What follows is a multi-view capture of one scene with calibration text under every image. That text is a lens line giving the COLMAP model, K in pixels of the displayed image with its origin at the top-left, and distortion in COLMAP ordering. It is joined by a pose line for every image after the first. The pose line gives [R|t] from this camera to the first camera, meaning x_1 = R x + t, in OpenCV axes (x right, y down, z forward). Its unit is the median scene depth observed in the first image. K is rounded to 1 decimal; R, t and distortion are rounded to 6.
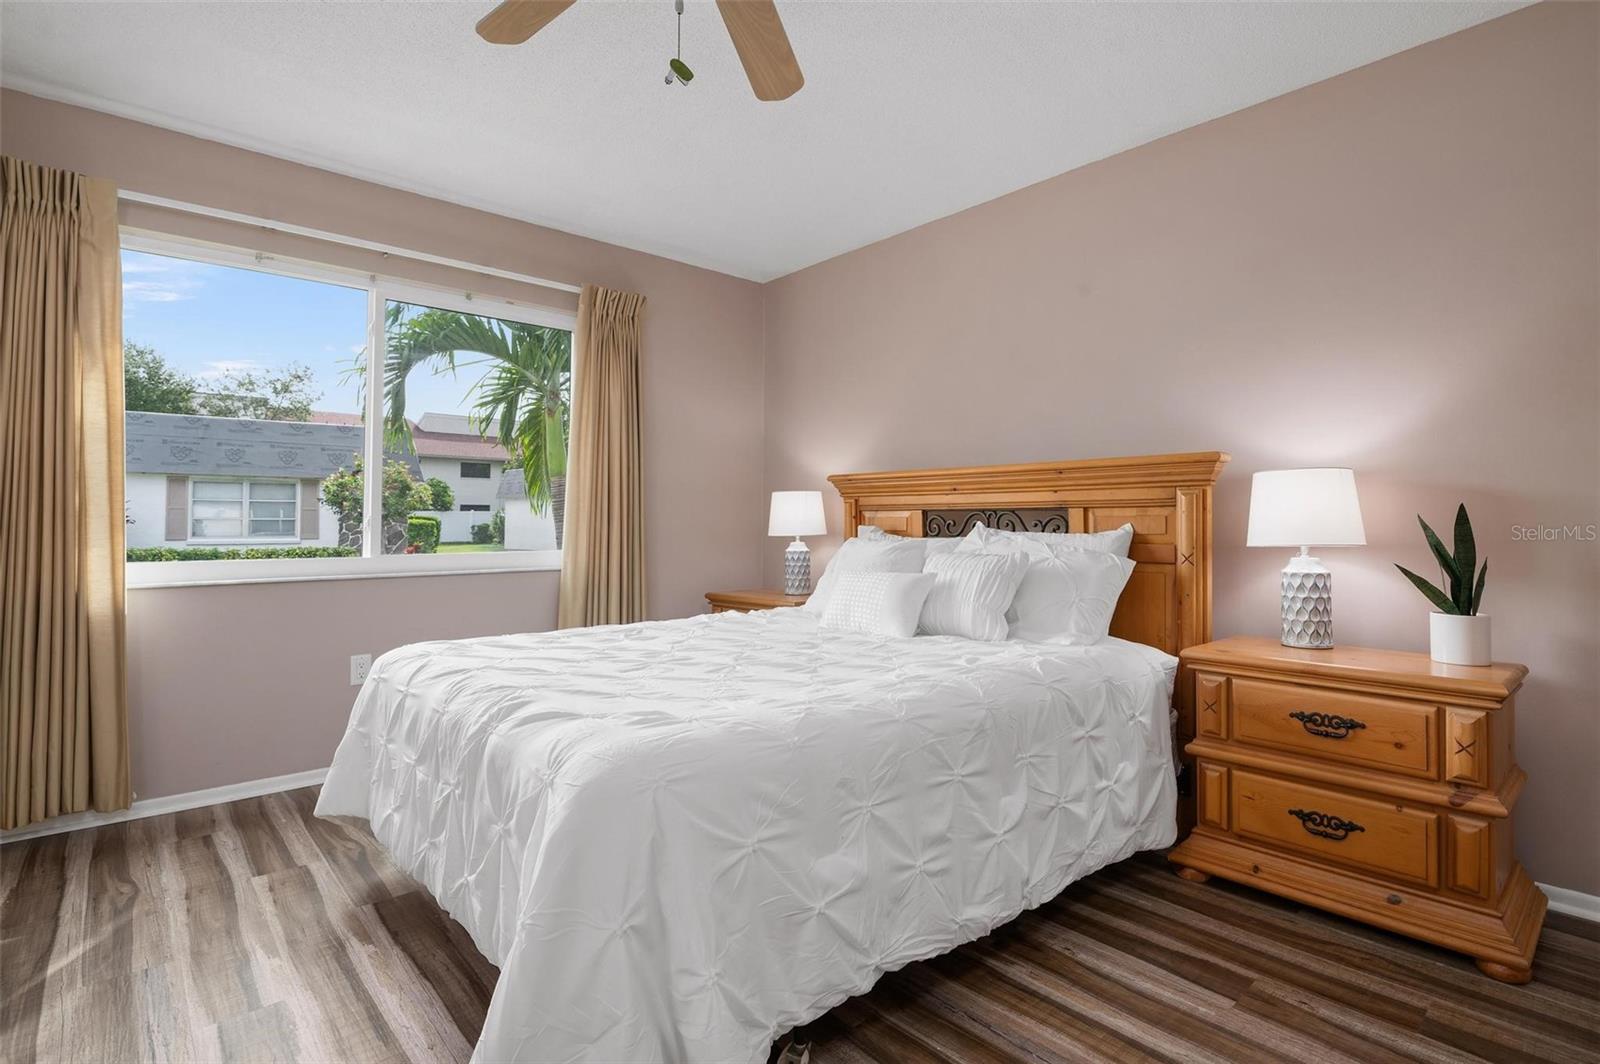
lens RADIAL K [[781.4, 0, 806.9], [0, 781.4, 534.0], [0, 0, 1]] dist [0.000307, 0.000407]
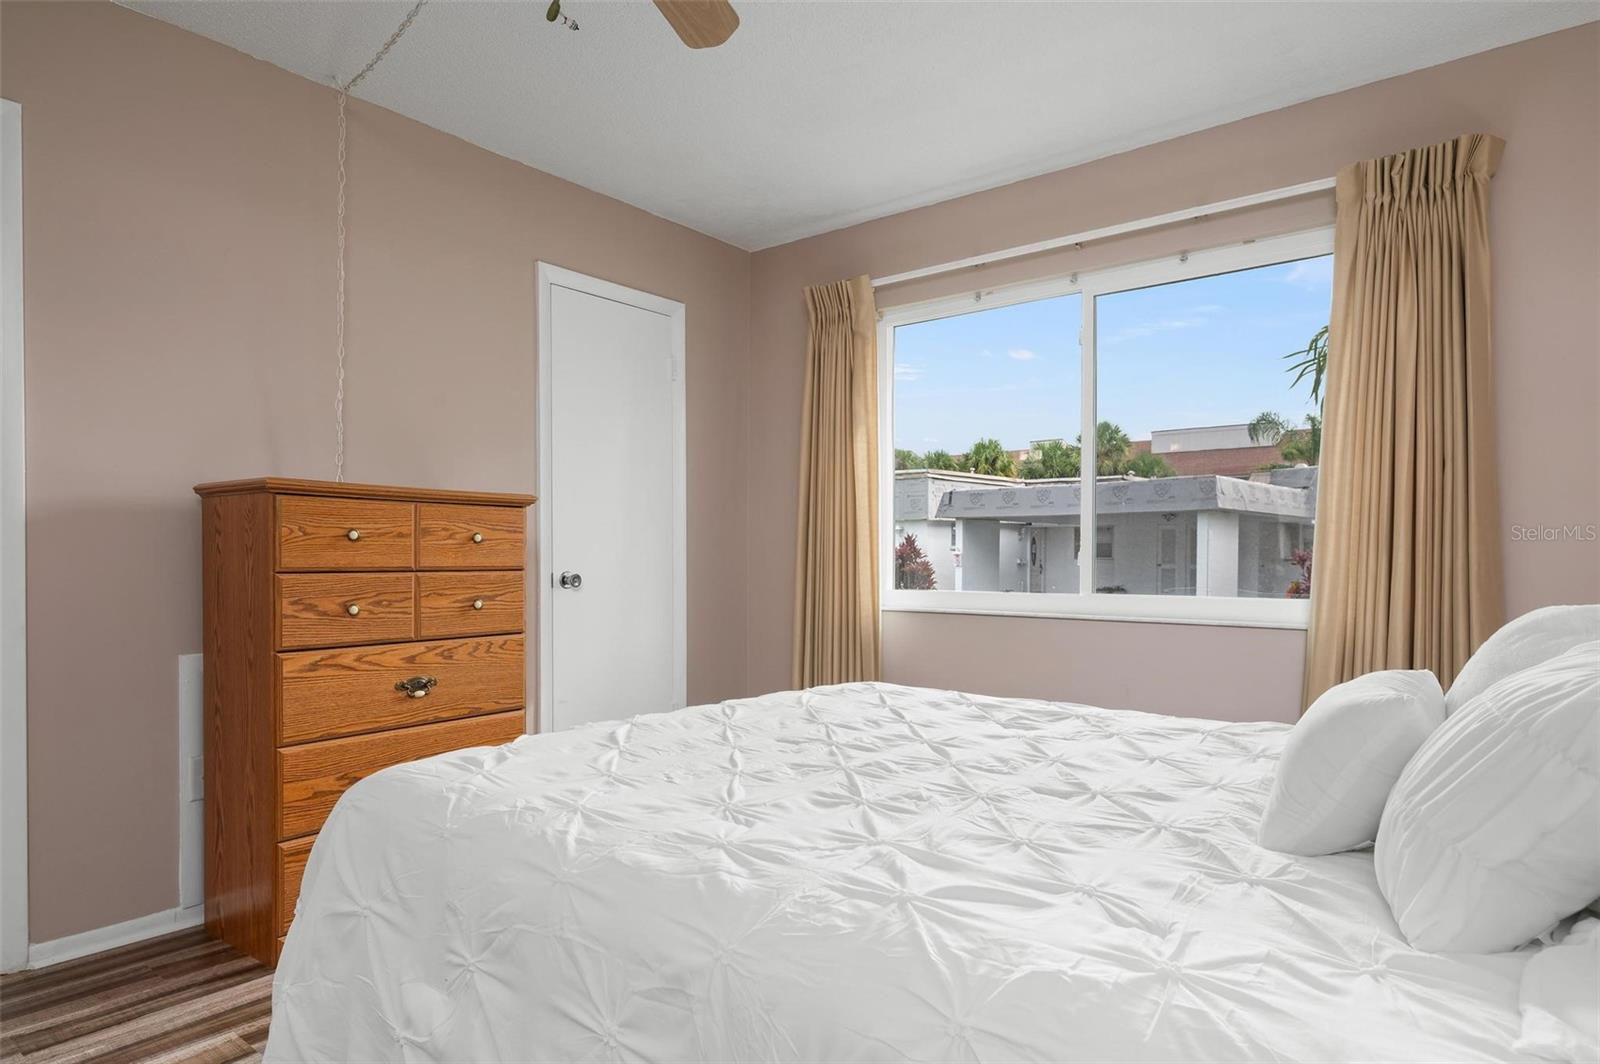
lens RADIAL K [[926.4, 0, 799.8], [0, 926.4, 563.7], [0, 0, 1]] dist [0.065290, 0.000325]
pose [[0.176283, 0.006163, -0.984320, 0.488966], [-0.012332, 0.999916, 0.004053, -0.005917], [0.984262, 0.011424, 0.176344, 0.592930]]
